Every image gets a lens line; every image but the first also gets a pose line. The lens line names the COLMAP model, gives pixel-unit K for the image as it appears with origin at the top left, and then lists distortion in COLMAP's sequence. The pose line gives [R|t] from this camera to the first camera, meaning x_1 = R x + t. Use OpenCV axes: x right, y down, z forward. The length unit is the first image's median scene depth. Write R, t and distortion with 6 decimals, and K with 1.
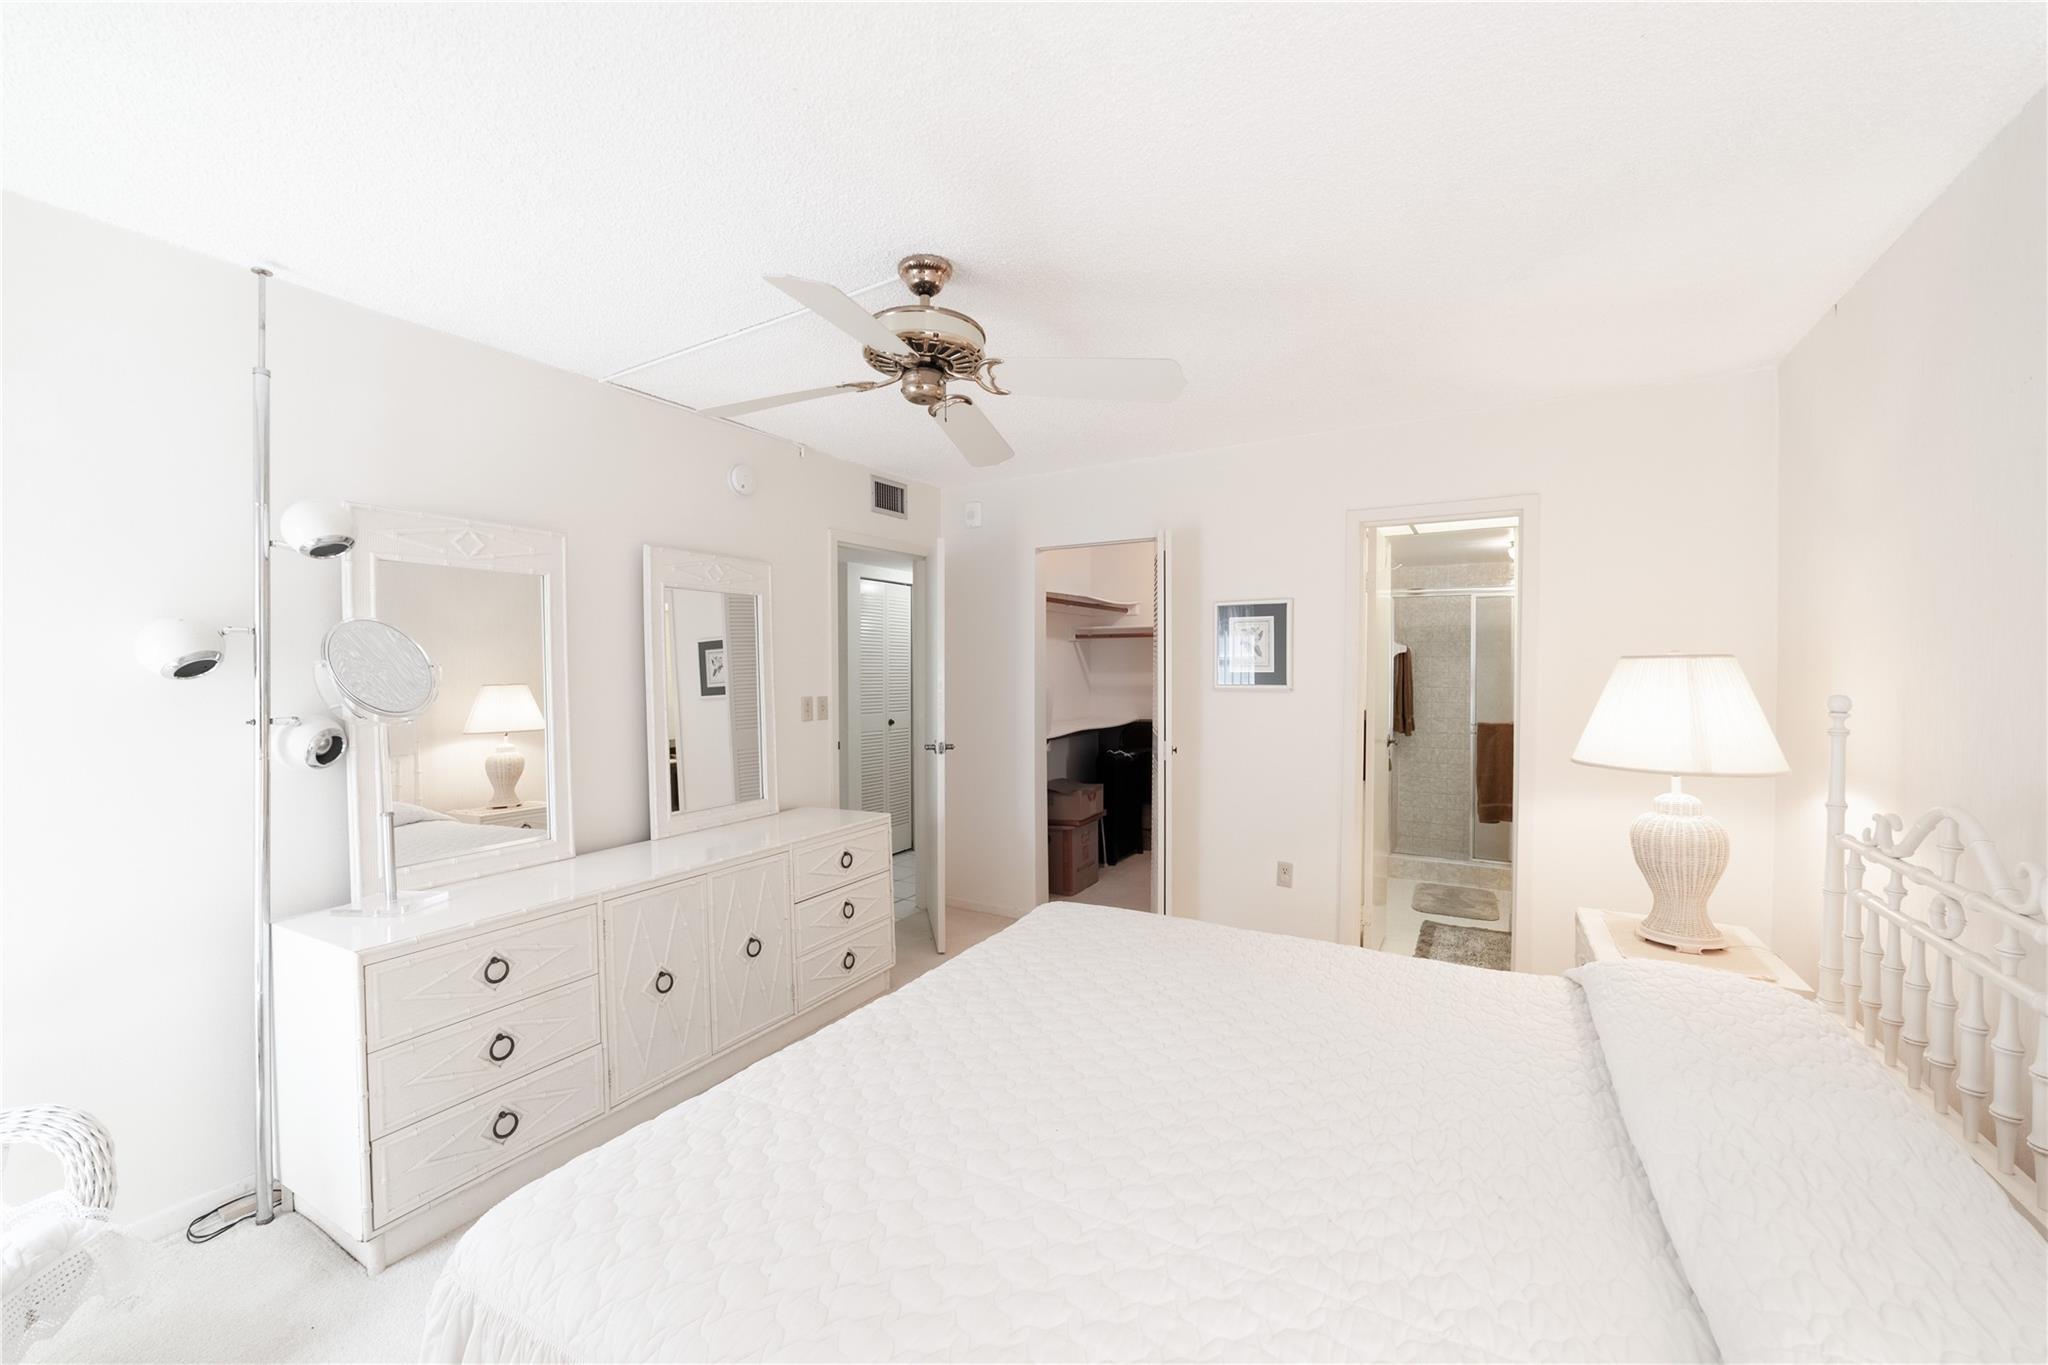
lens RADIAL K [[792.9, 0, 1026.5], [0, 792.9, 677.8], [0, 0, 1]] dist [-0.017489, 0.006415]
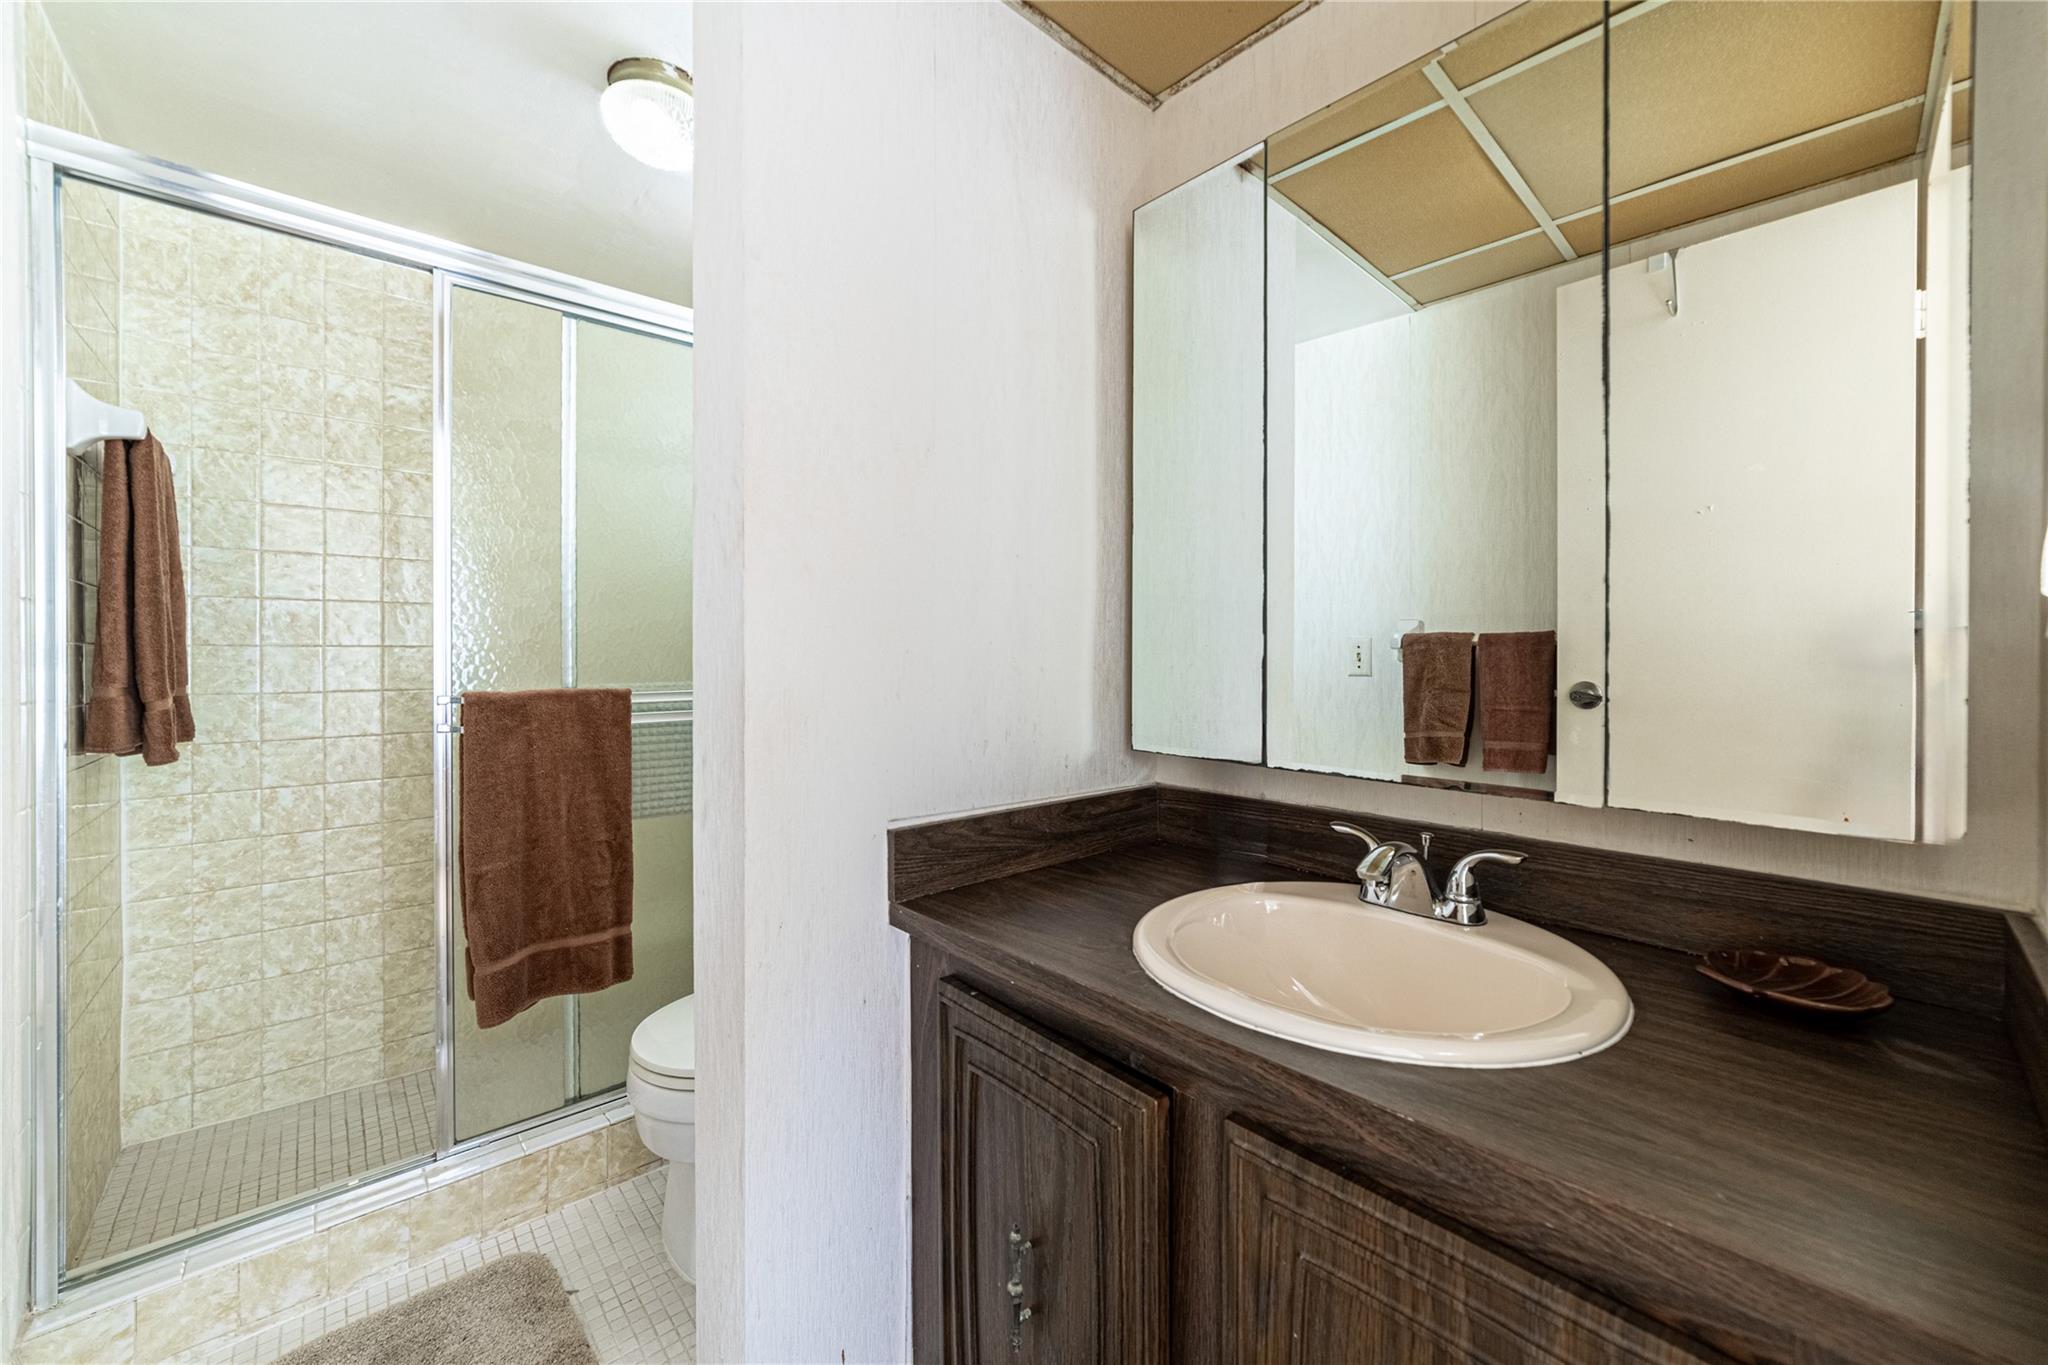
lens RADIAL K [[792.9, 0, 1032.3], [0, 792.9, 669.9], [0, 0, 1]] dist [-0.017489, 0.006415]
pose [[0.312676, -0.017781, 0.949693, 0.349916], [0.020084, 0.999725, 0.012105, 0.048329], [-0.949647, 0.015289, 0.312947, 0.684520]]
